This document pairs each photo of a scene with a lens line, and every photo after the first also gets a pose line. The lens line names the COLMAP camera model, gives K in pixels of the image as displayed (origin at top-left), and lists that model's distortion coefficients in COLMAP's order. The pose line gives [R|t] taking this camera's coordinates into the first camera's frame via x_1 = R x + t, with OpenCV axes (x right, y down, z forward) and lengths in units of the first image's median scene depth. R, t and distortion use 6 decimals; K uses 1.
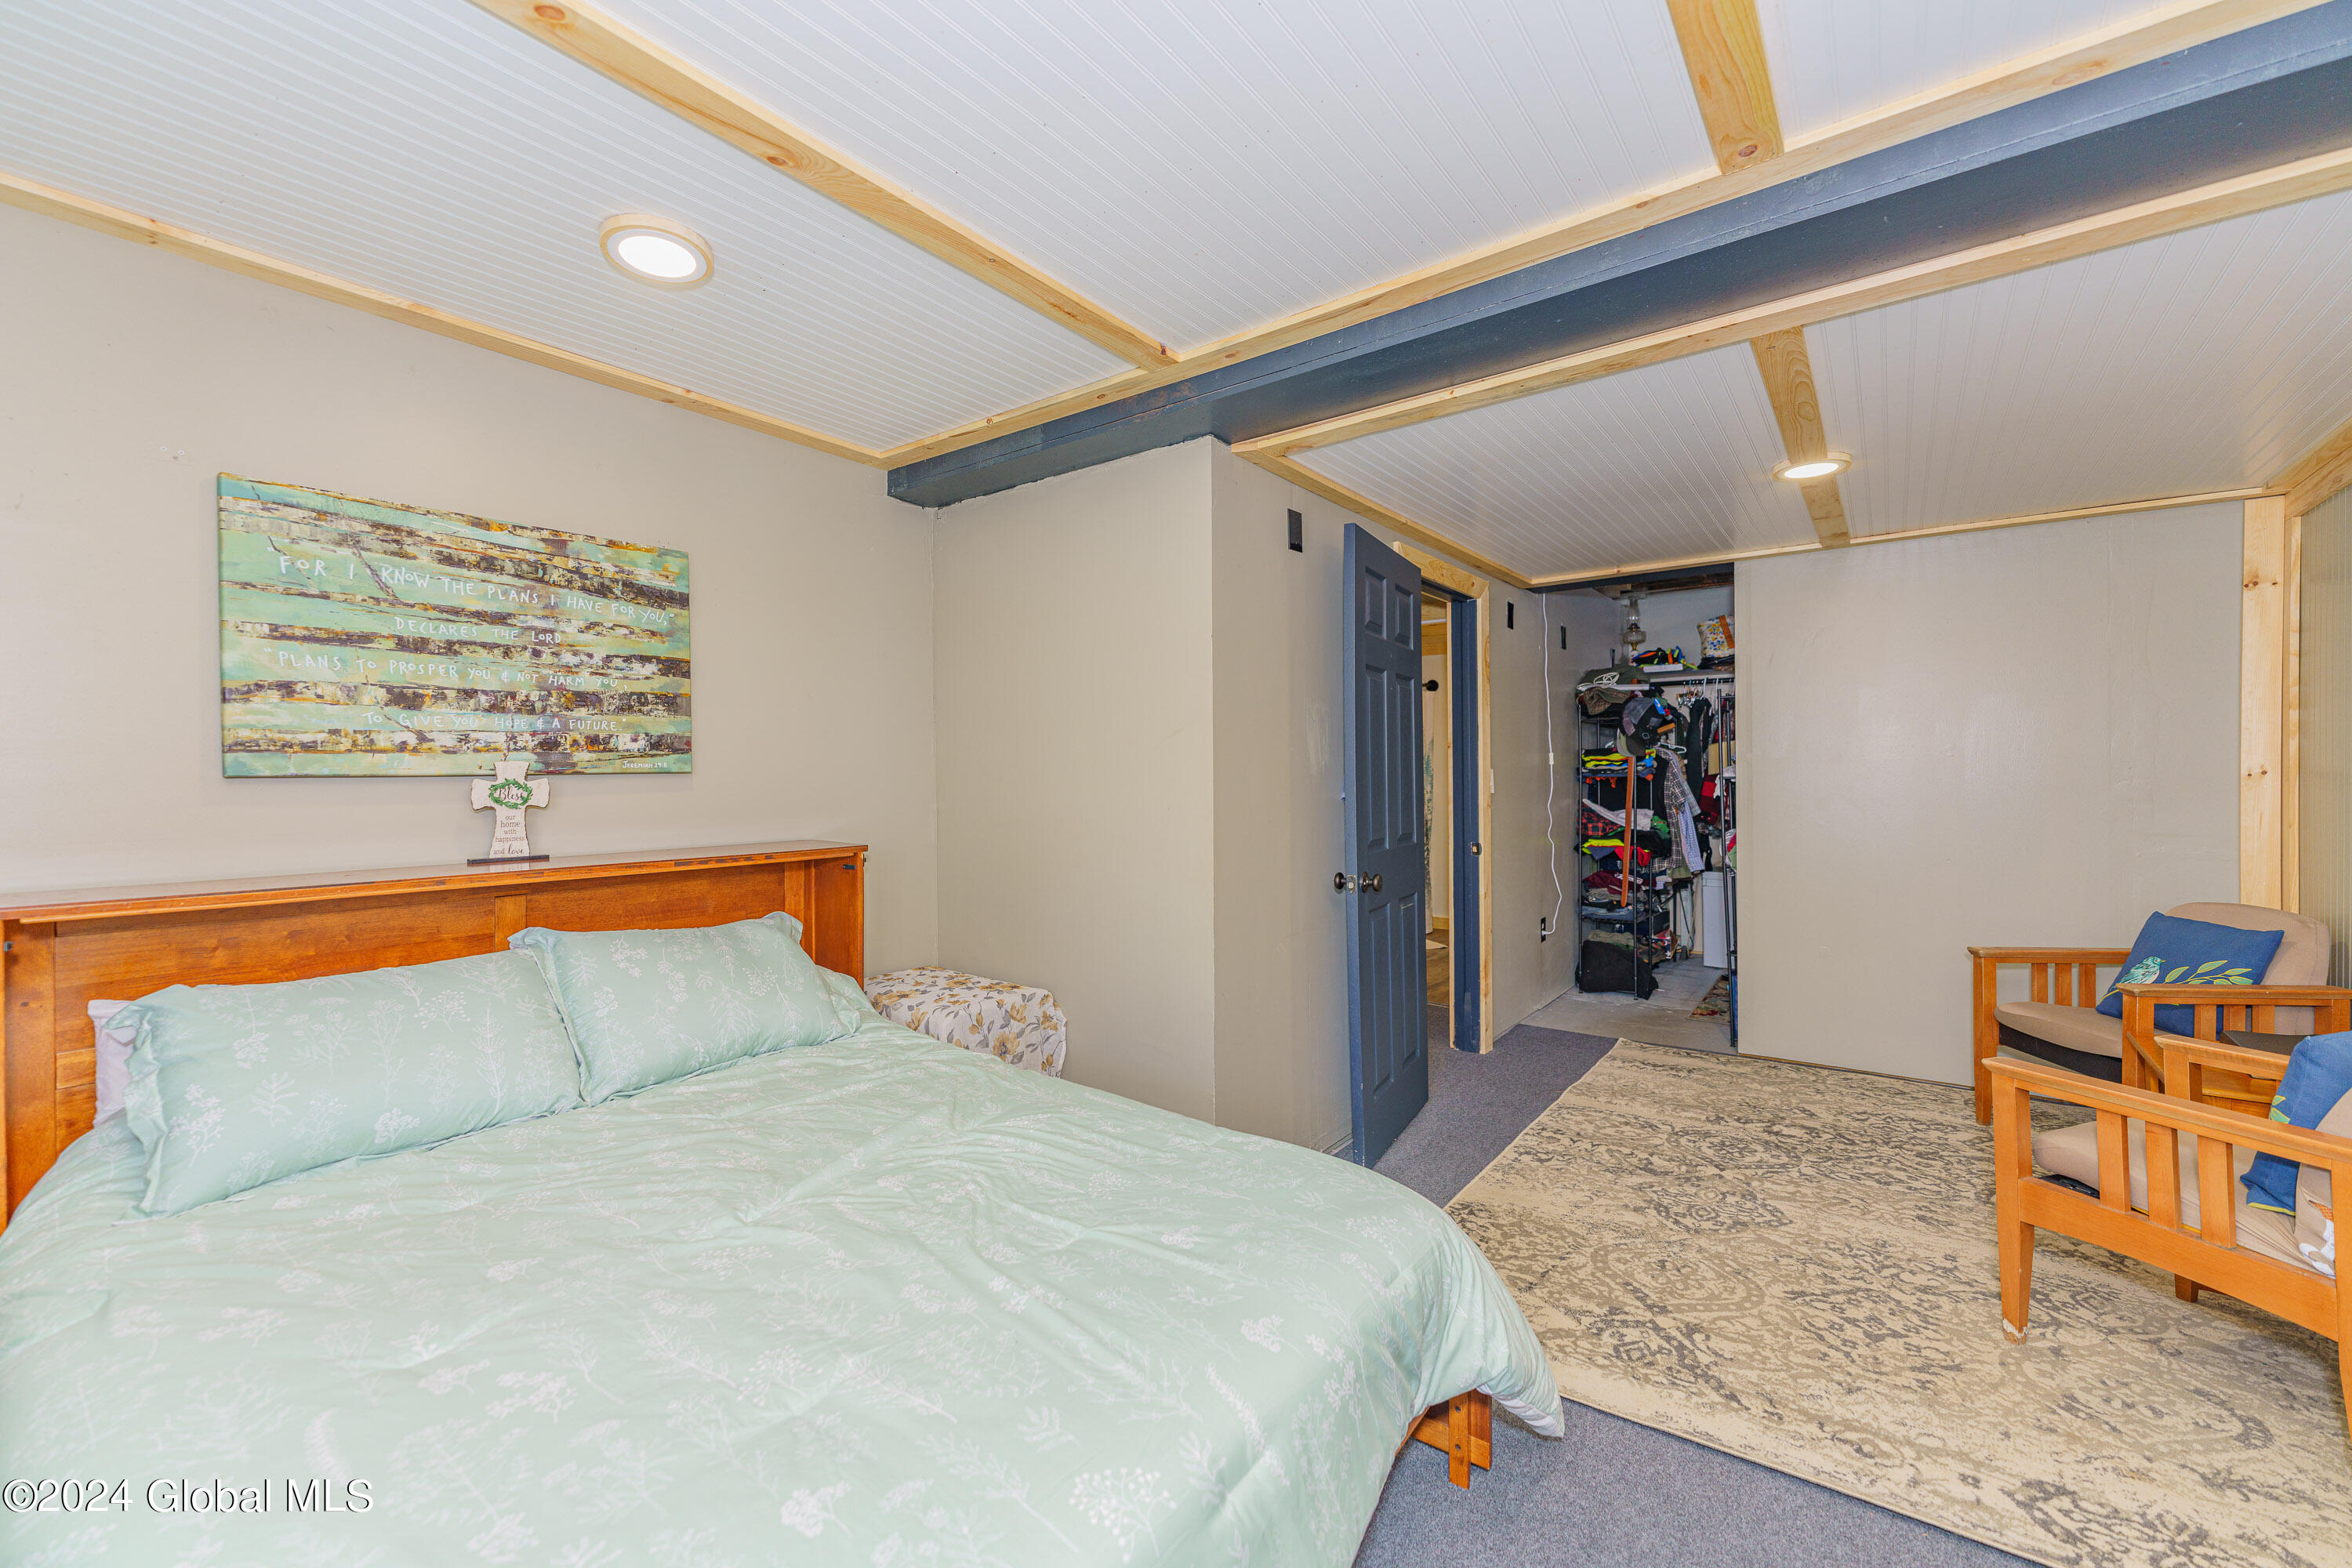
lens RADIAL K [[935.4, 0, 1173.5], [0, 935.4, 777.3], [0, 0, 1]] dist [0.001198, -0.000201]
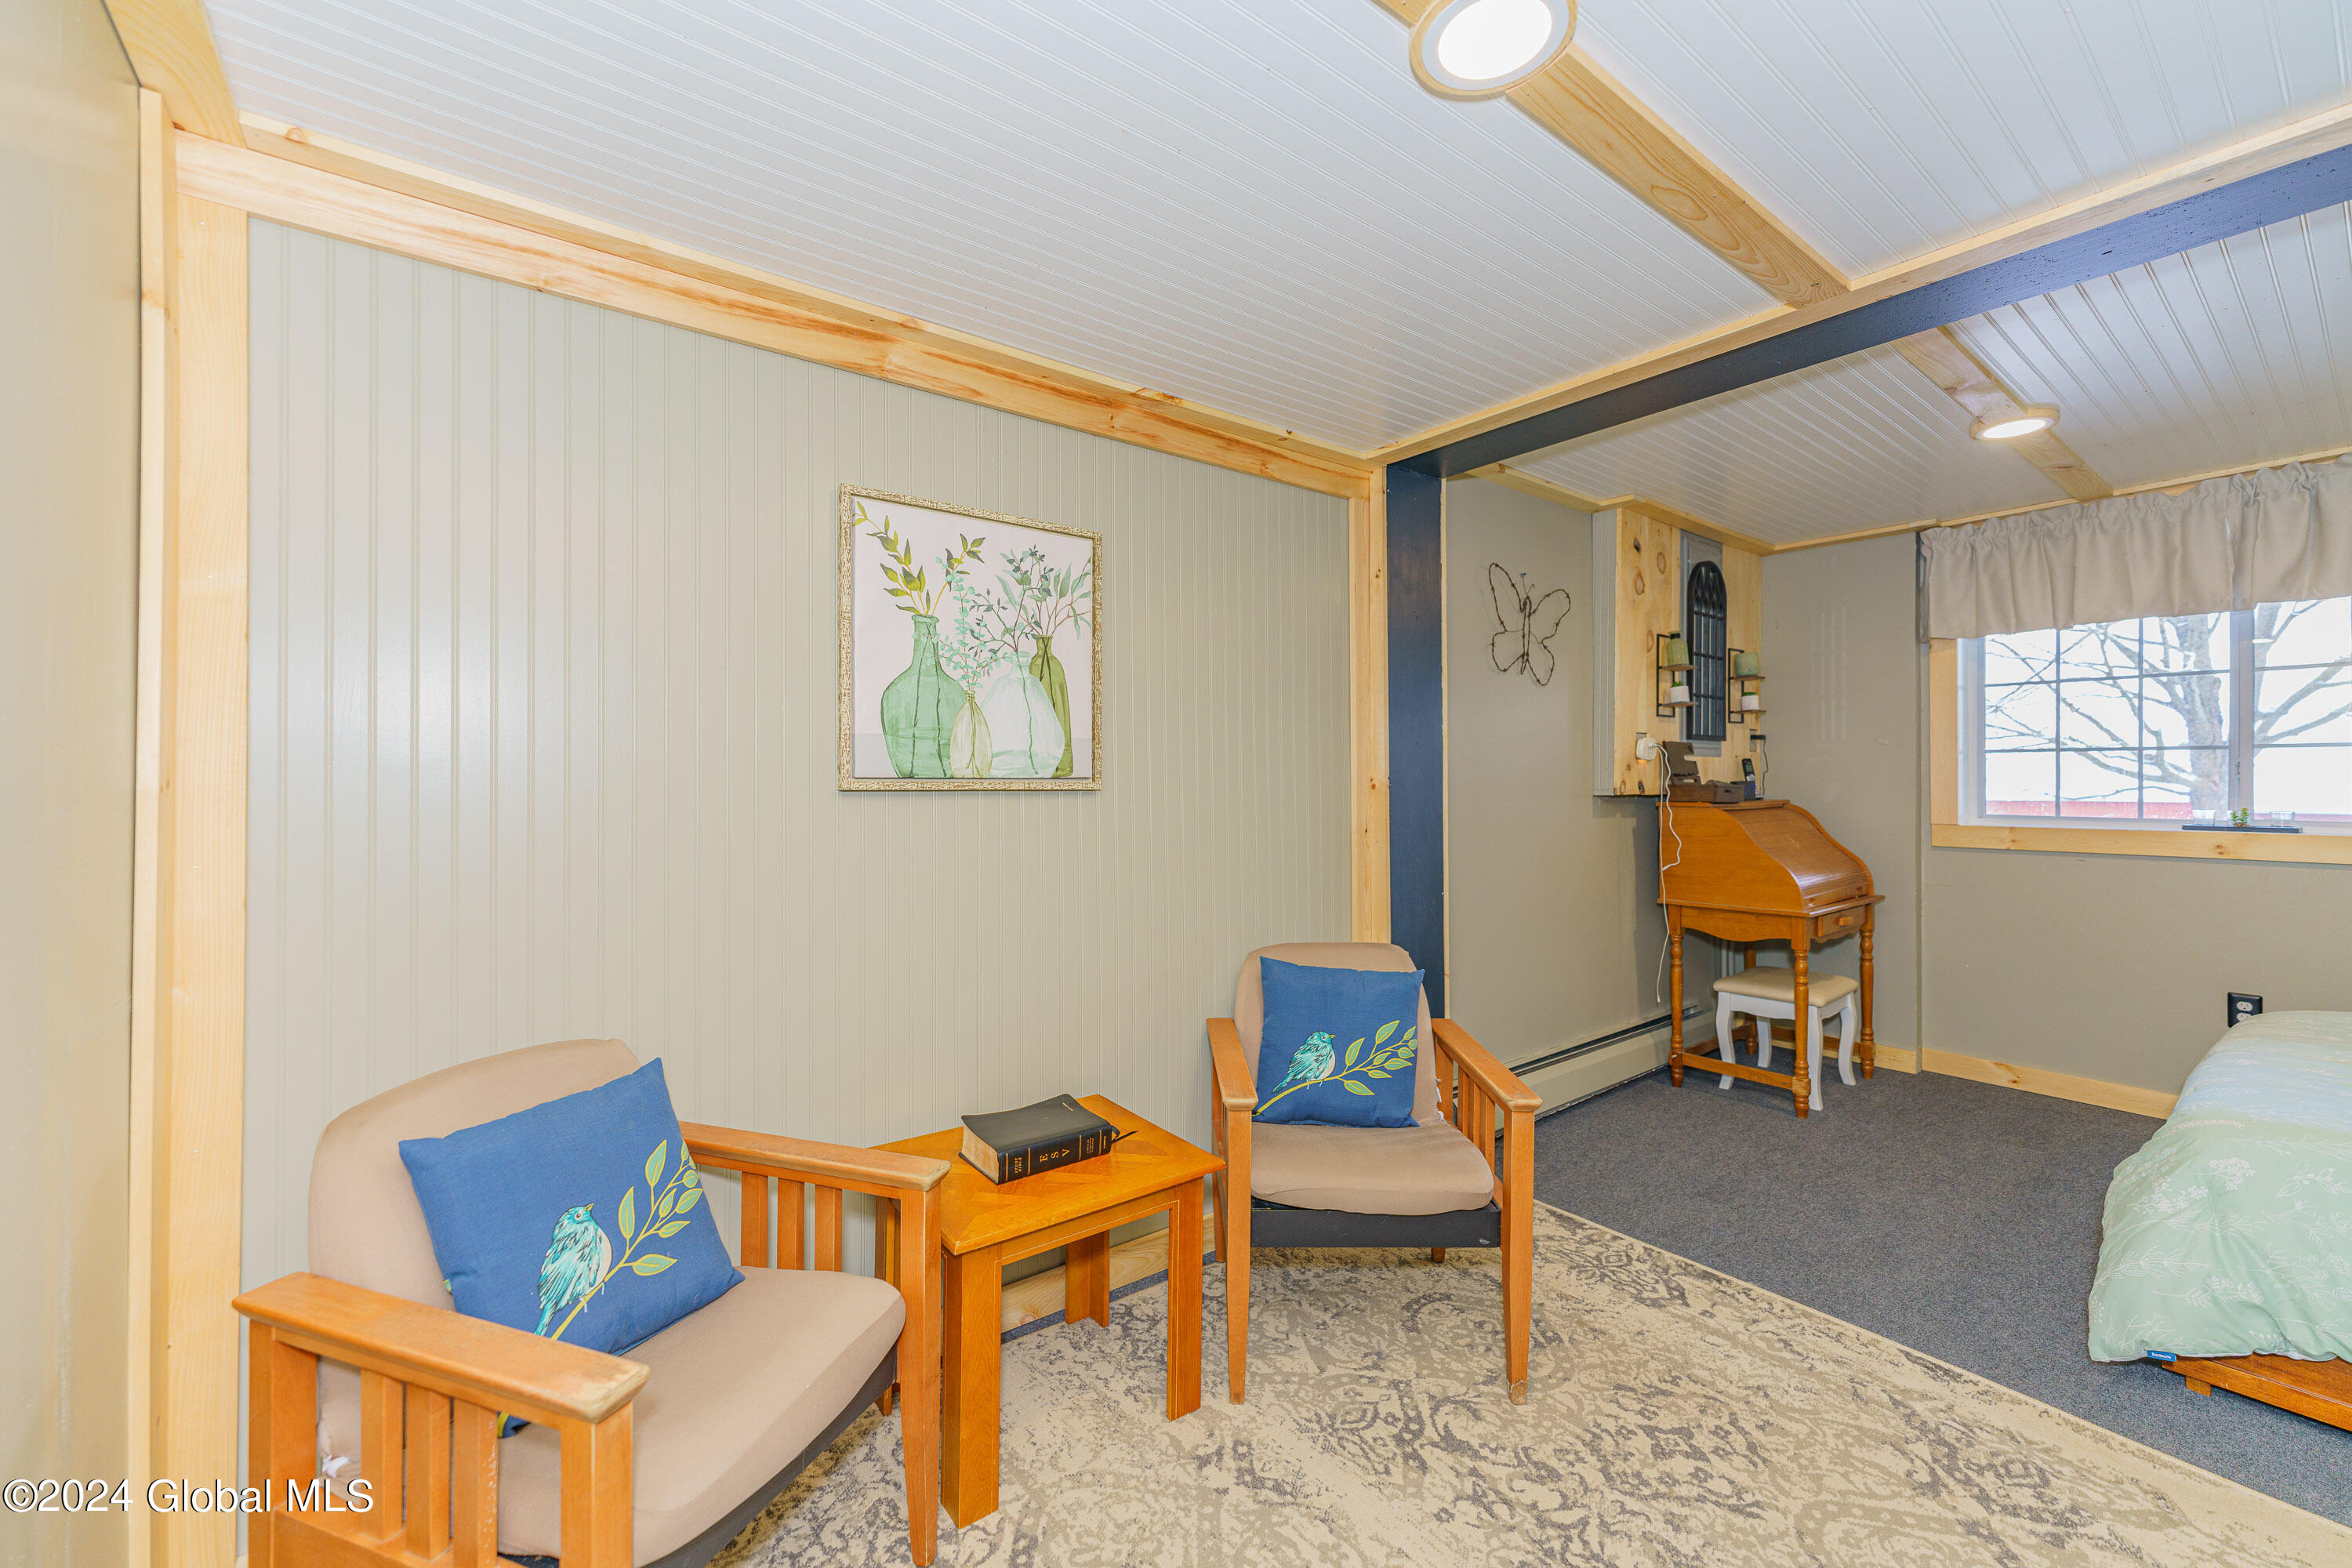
lens RADIAL K [[935.4, 0, 1173.5], [0, 935.4, 777.3], [0, 0, 1]] dist [0.001198, -0.000201]
pose [[-0.965278, 0.010043, 0.261032, 0.972314], [0.009458, 0.999949, -0.003497, -0.003448], [-0.261054, -0.000907, -0.965324, 1.957299]]
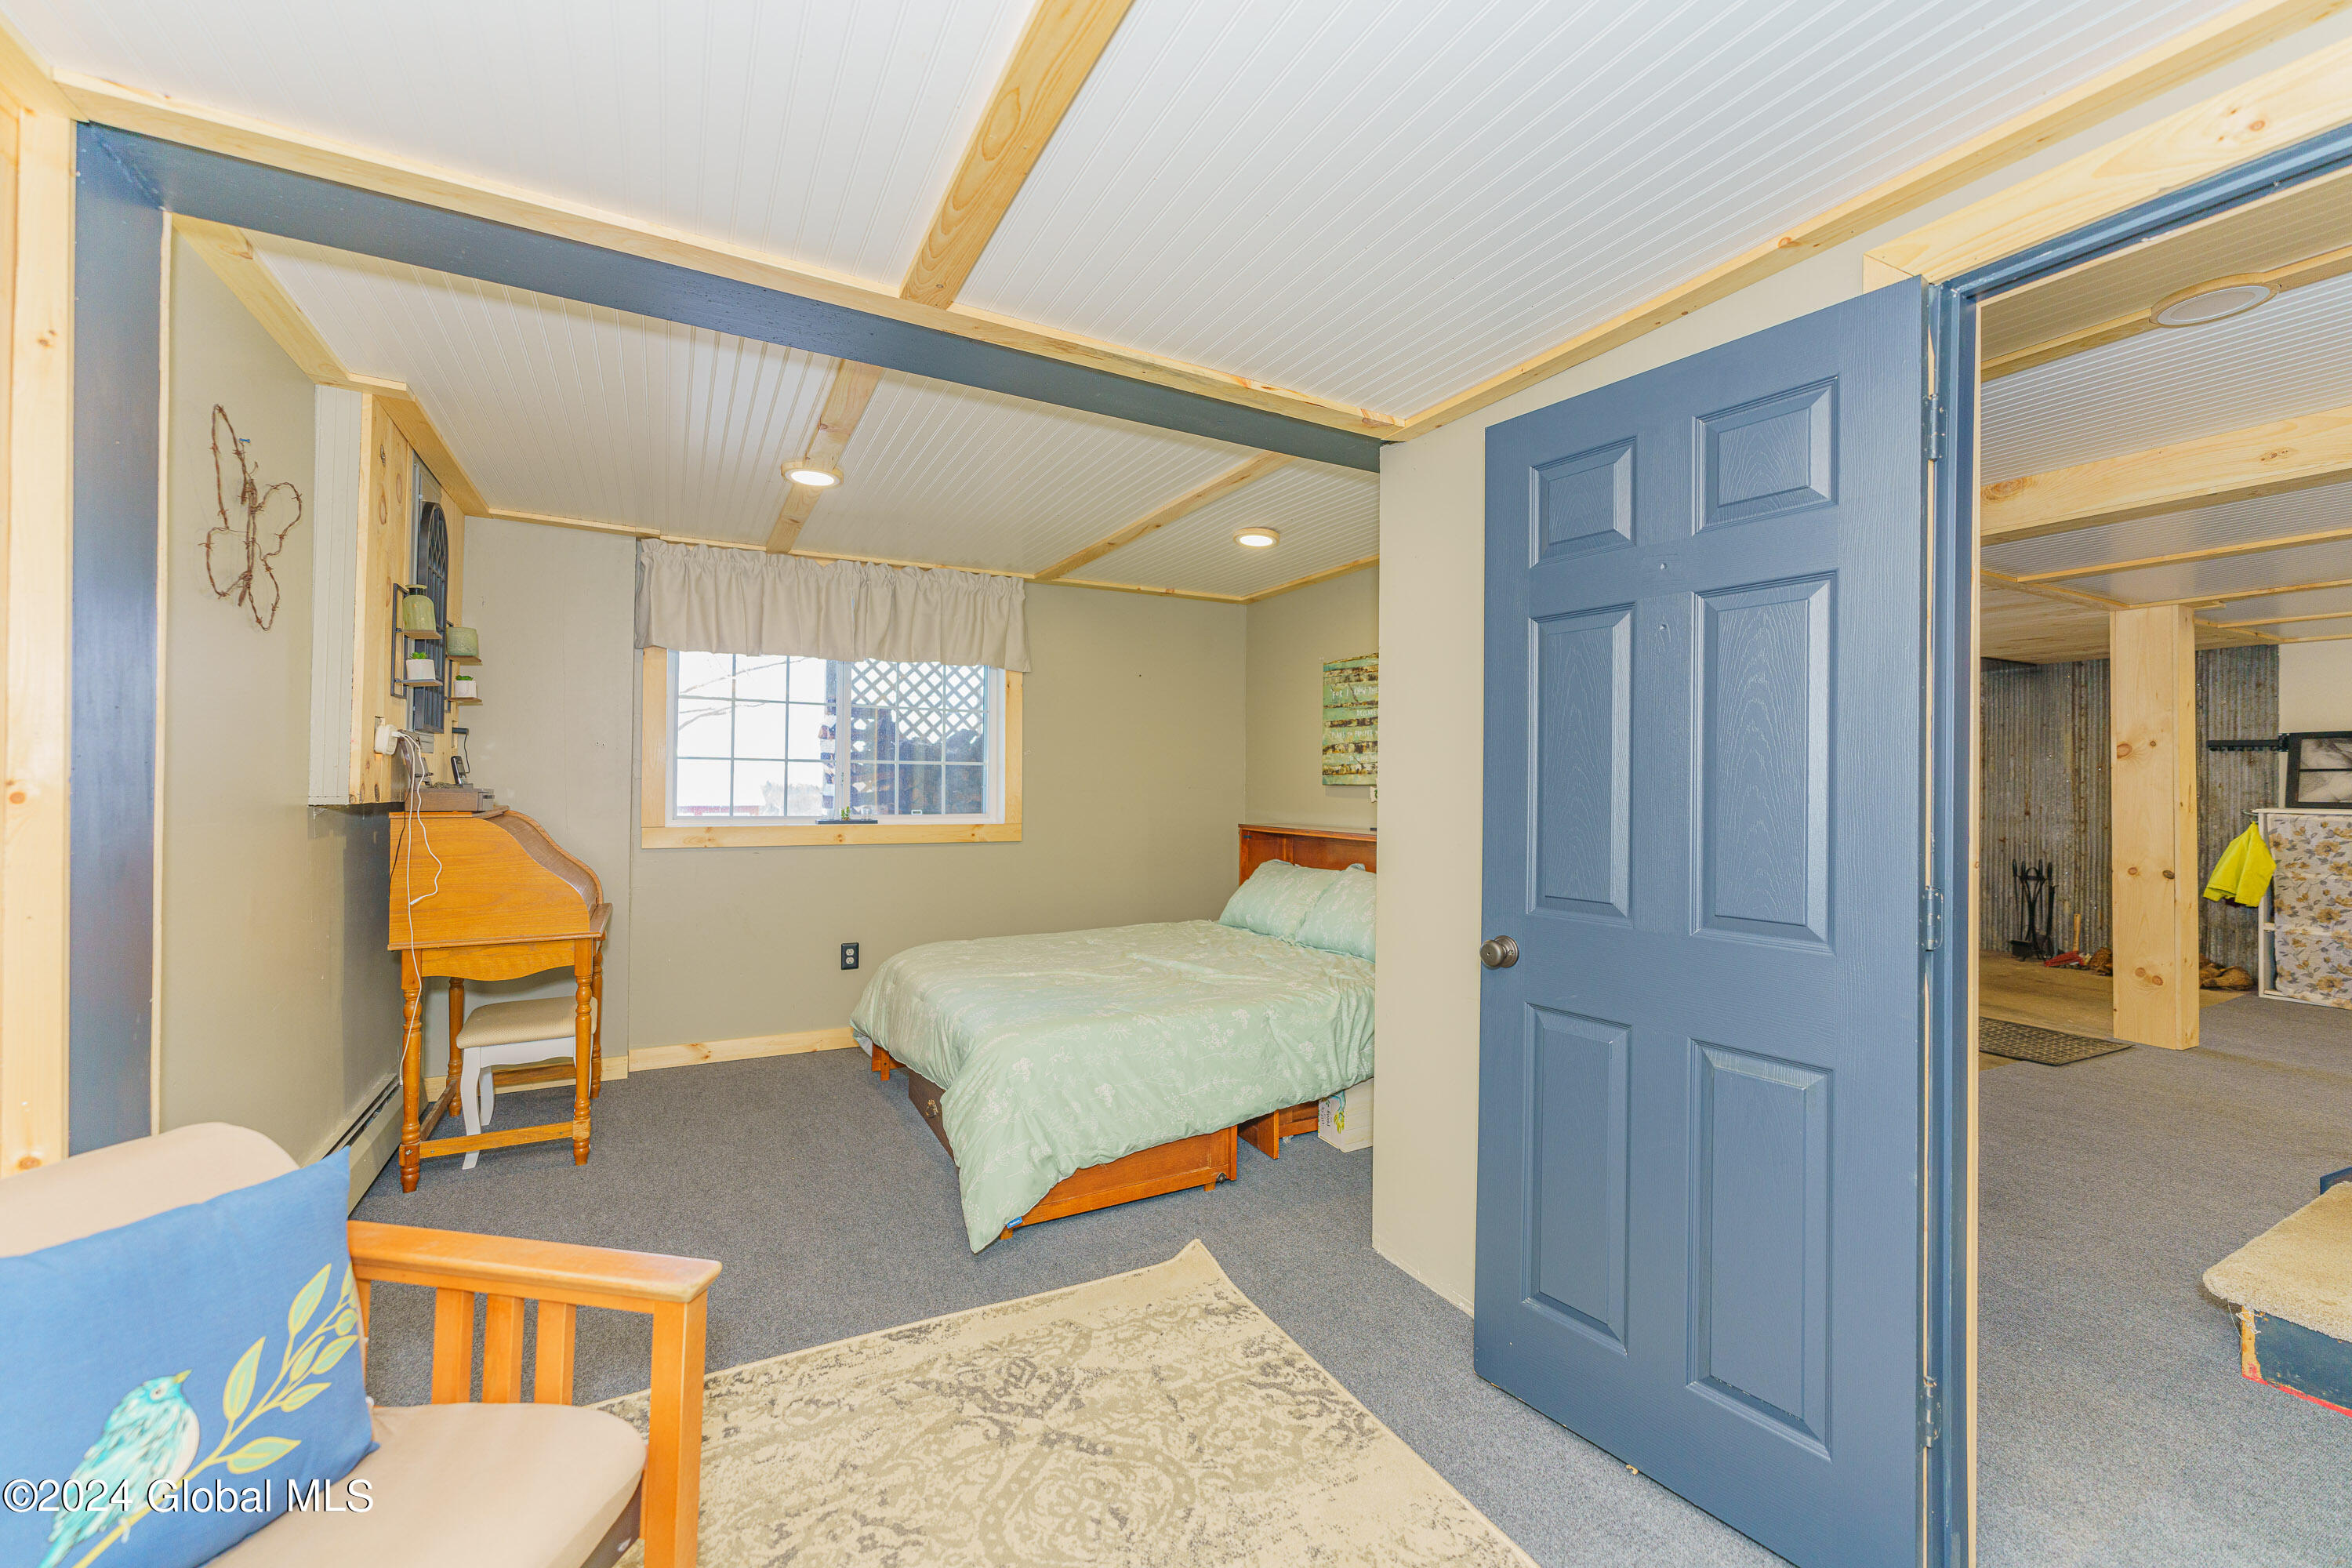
lens RADIAL K [[935.4, 0, 1173.5], [0, 935.4, 777.3], [0, 0, 1]] dist [0.001198, -0.000201]
pose [[-0.407570, -0.005318, -0.913158, 1.304367], [-0.009711, 0.999952, -0.001490, -0.012022], [0.913122, 0.008260, -0.407602, 1.516936]]
